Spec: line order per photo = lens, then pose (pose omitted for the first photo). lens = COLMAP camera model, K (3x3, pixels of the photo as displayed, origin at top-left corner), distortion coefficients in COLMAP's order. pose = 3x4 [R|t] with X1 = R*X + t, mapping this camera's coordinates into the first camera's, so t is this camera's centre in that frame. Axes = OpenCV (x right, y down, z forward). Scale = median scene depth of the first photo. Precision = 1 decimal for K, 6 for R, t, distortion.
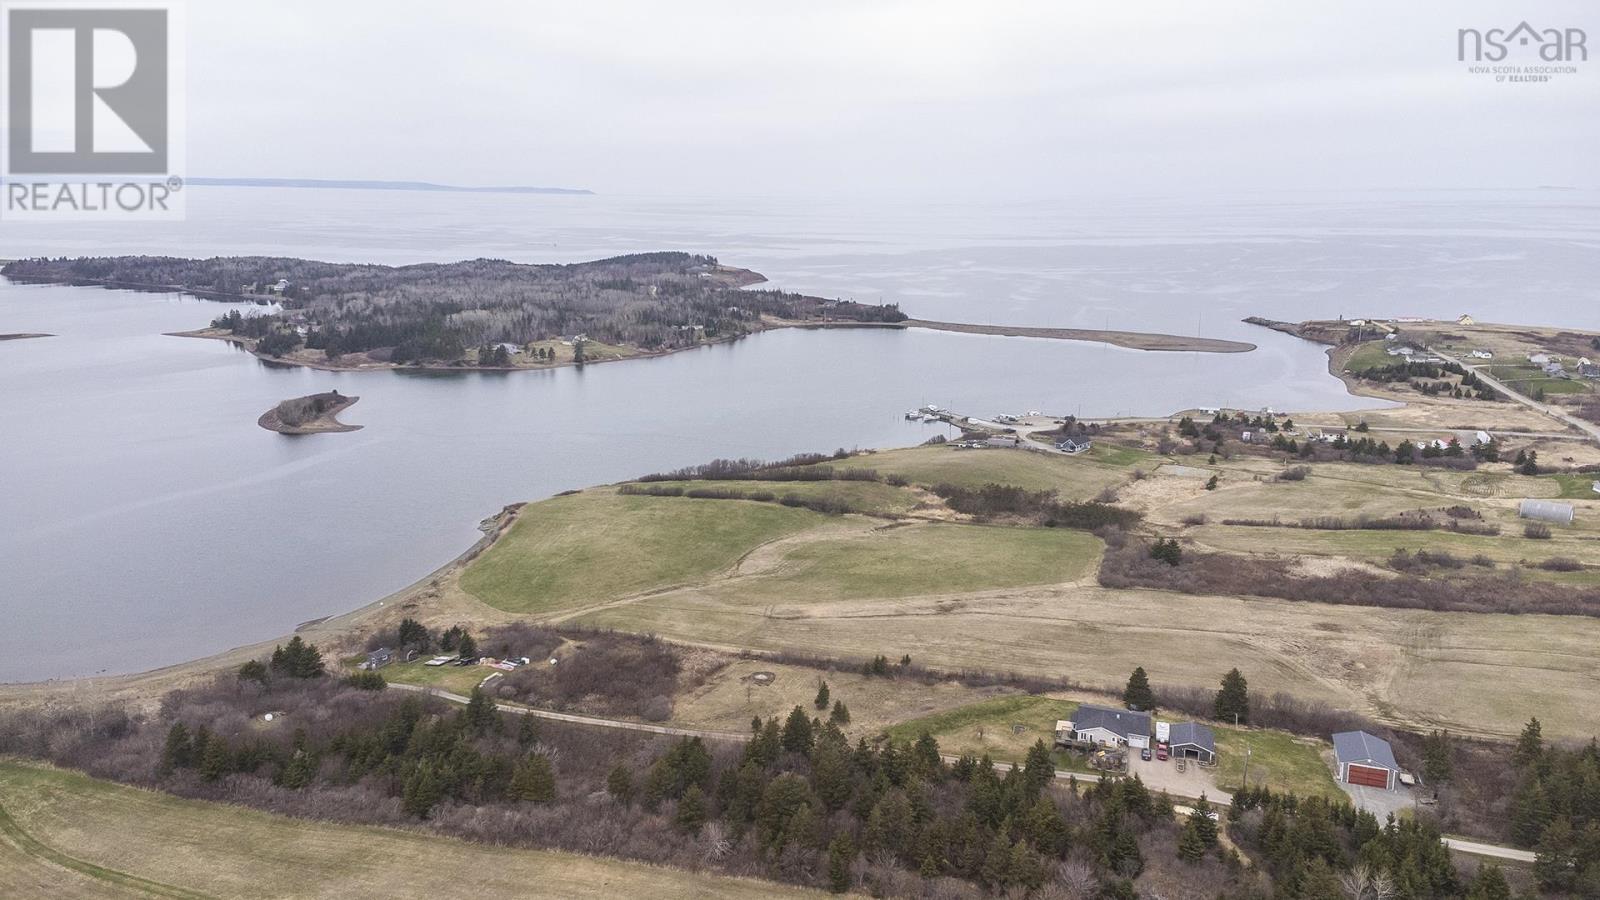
lens RADIAL K [[1125.9, 0, 806.2], [0, 1125.9, 456.7], [0, 0, 1]] dist [0.238096, -0.219832]
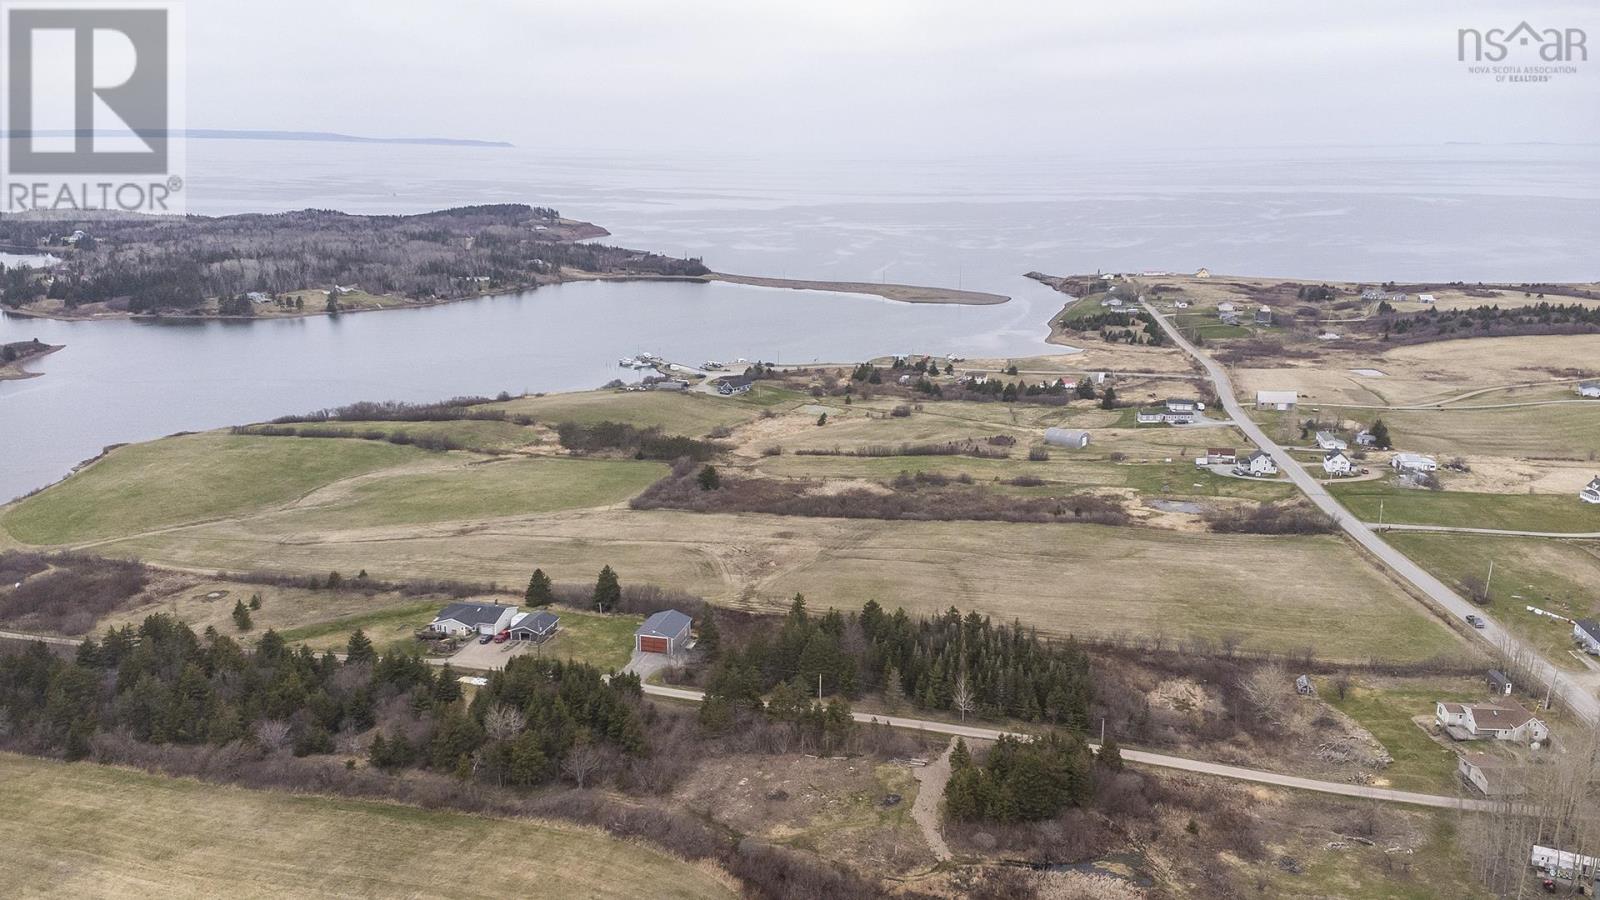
lens RADIAL K [[1125.9, 0, 805.0], [0, 1125.9, 456.0], [0, 0, 1]] dist [0.238096, -0.219832]
pose [[0.998470, -0.012145, 0.053939, 0.285182], [0.010222, 0.999307, 0.035789, 0.019459], [-0.054336, -0.035183, 0.997903, -0.076884]]
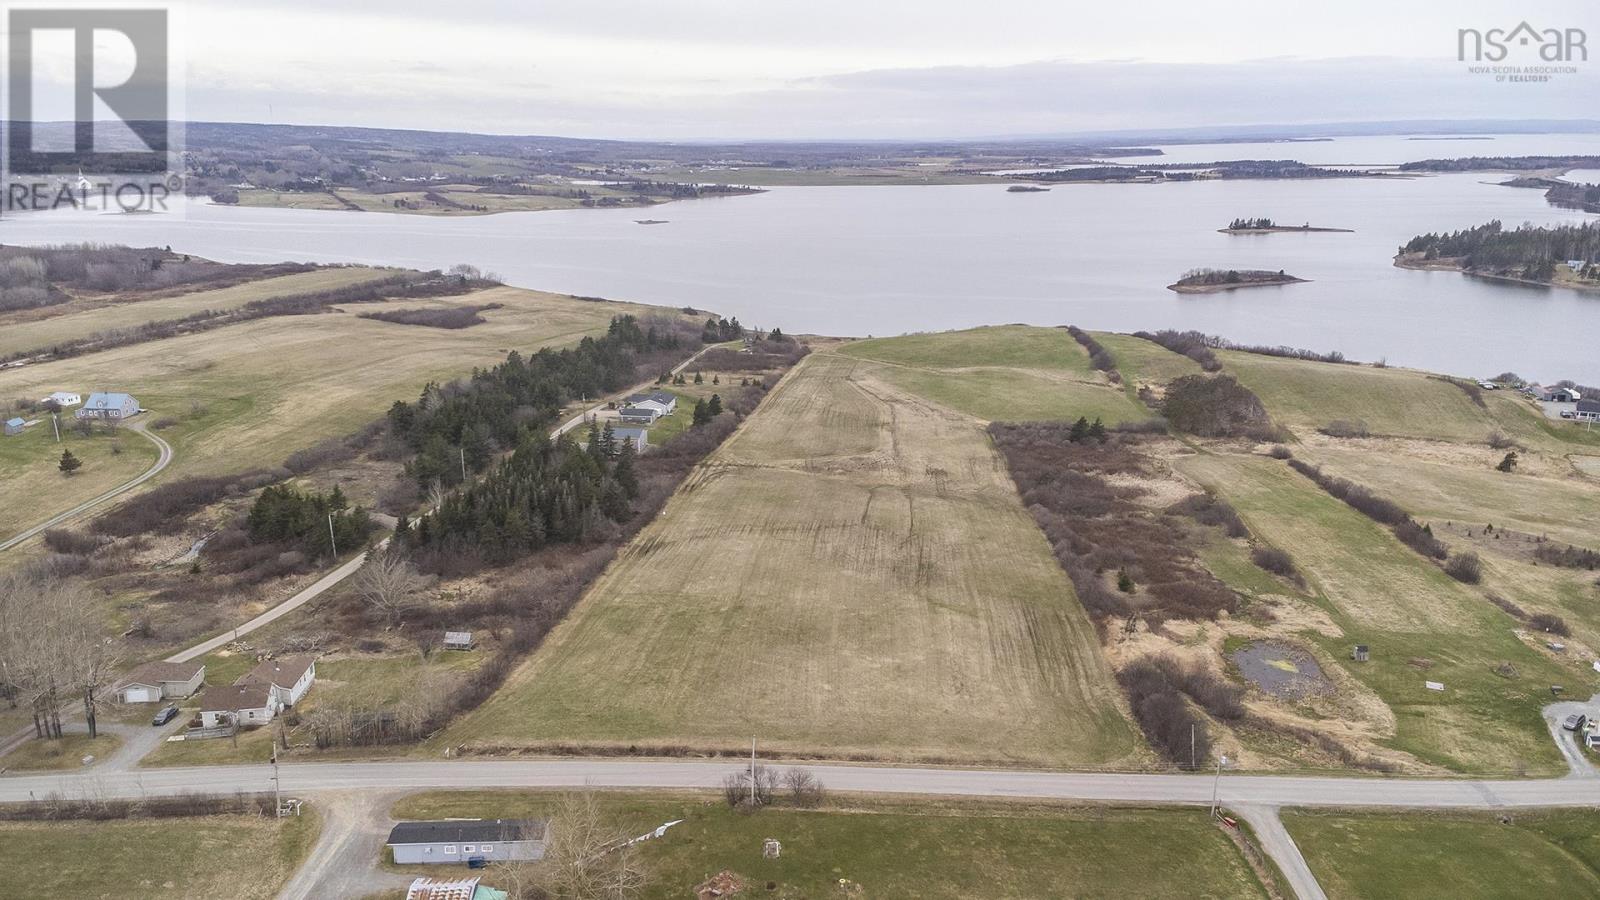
lens RADIAL K [[1125.9, 0, 811.4], [0, 1125.9, 442.6], [0, 0, 1]] dist [0.238096, -0.219832]
pose [[0.187400, 0.246932, -0.950740, 0.963901], [-0.219103, 0.954010, 0.204594, -0.042508], [0.957536, 0.169969, 0.232885, 0.458885]]
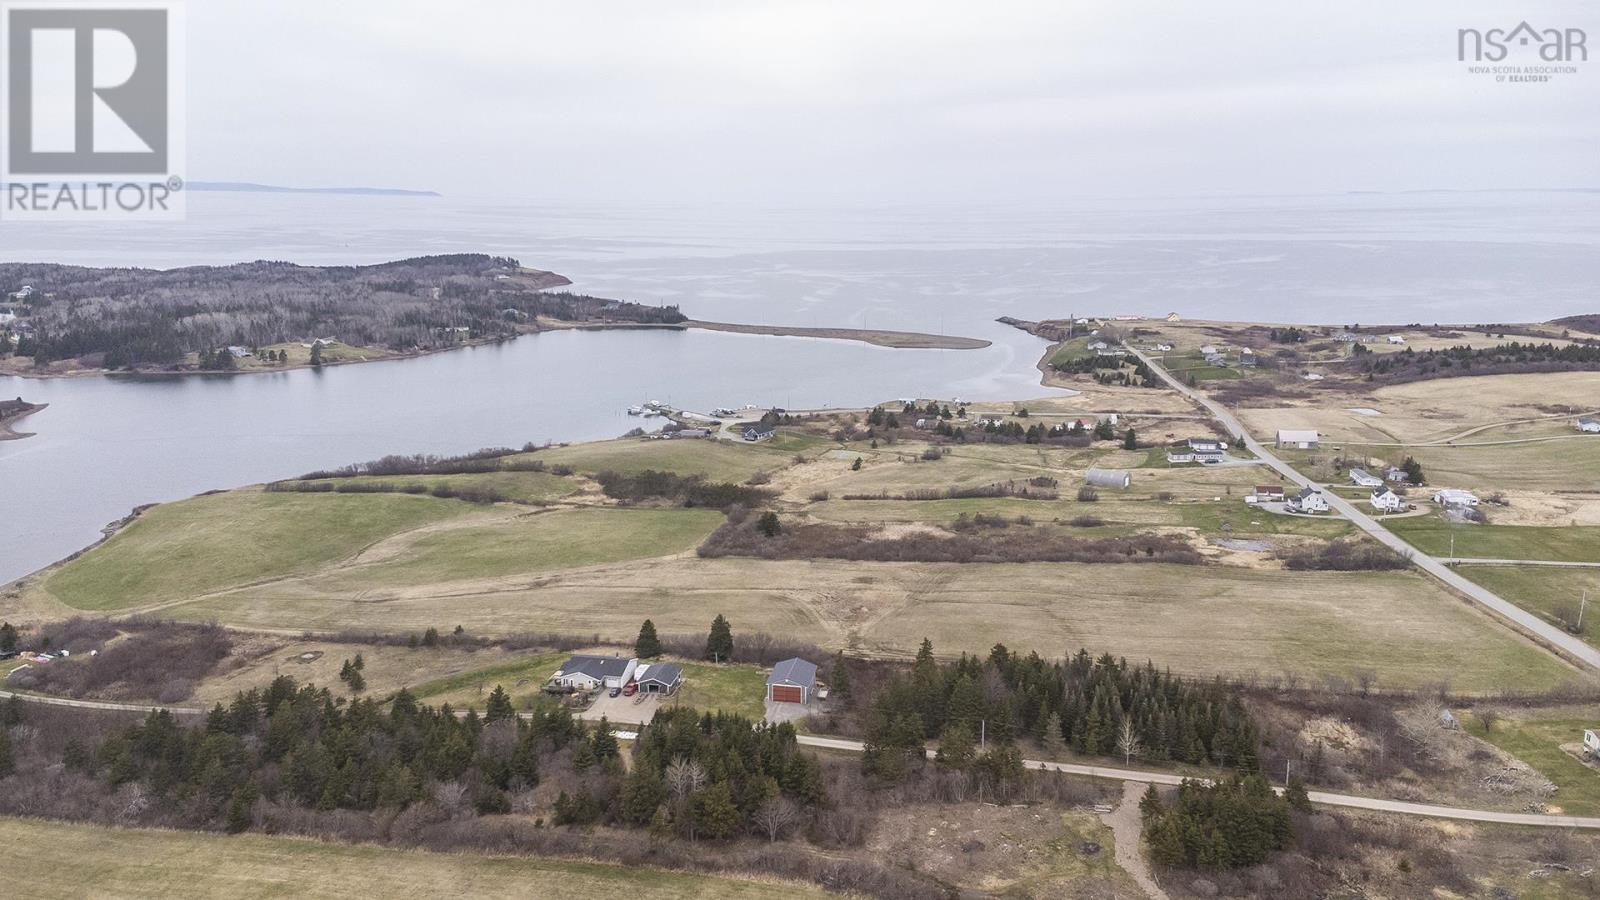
lens RADIAL K [[1125.9, 0, 805.8], [0, 1125.9, 456.4], [0, 0, 1]] dist [0.238096, -0.219832]
pose [[0.993229, -0.027067, 0.112976, 0.186179], [0.027509, 0.999619, -0.002353, 0.017175], [-0.112869, 0.005445, 0.993595, -0.070661]]
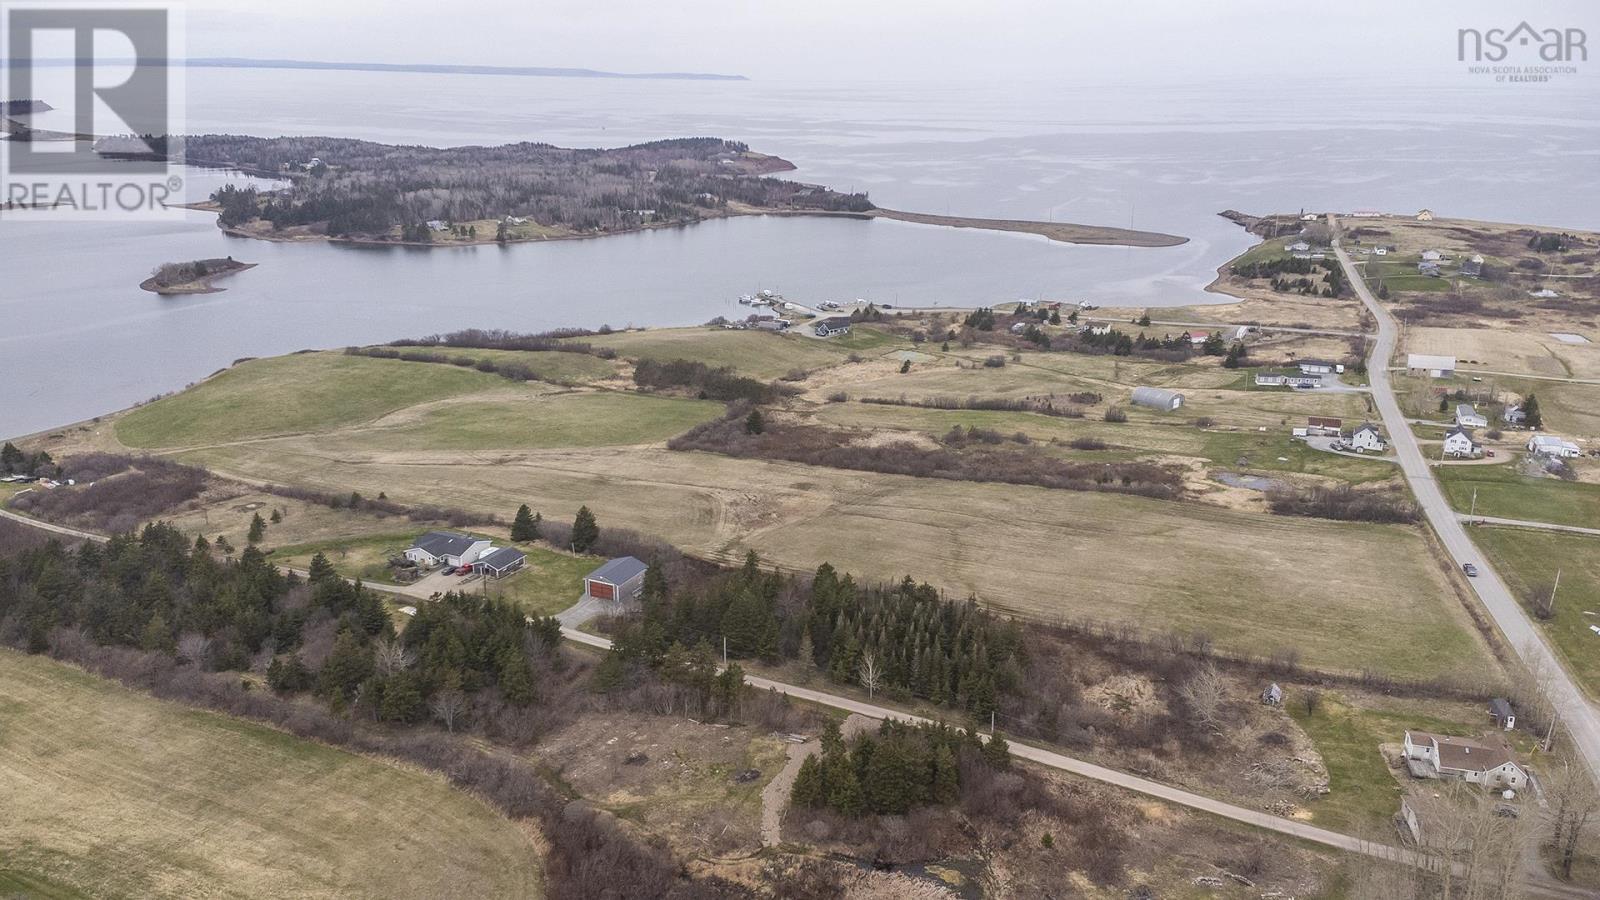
lens RADIAL K [[1125.9, 0, 804.5], [0, 1125.9, 450.2], [0, 0, 1]] dist [0.238096, -0.219832]
pose [[0.990268, 0.044970, -0.131706, 0.411881], [-0.033535, 0.995574, 0.087790, 0.011693], [0.135071, -0.082519, 0.987394, -0.043622]]
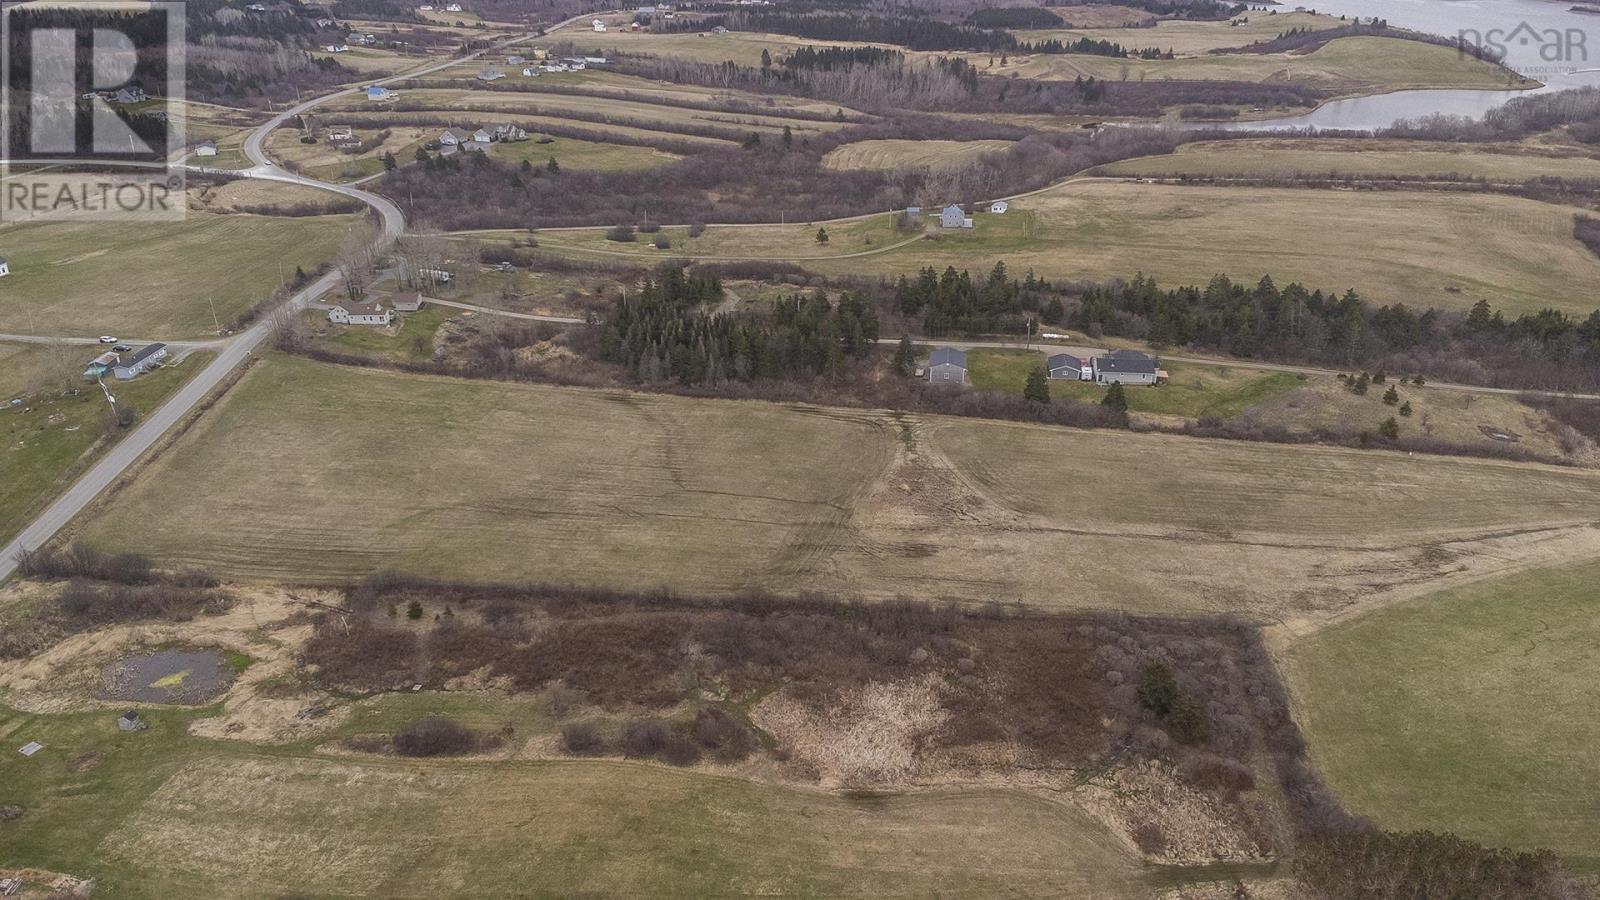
lens RADIAL K [[1127.3, 0, 803.3], [0, 1127.3, 443.1], [0, 0, 1]] dist [0.149751, 0.000879]
pose [[-0.984490, 0.070607, -0.160607, 0.440722], [-0.041790, 0.794715, 0.605543, -0.239893], [0.170392, 0.602863, -0.779438, 1.057540]]
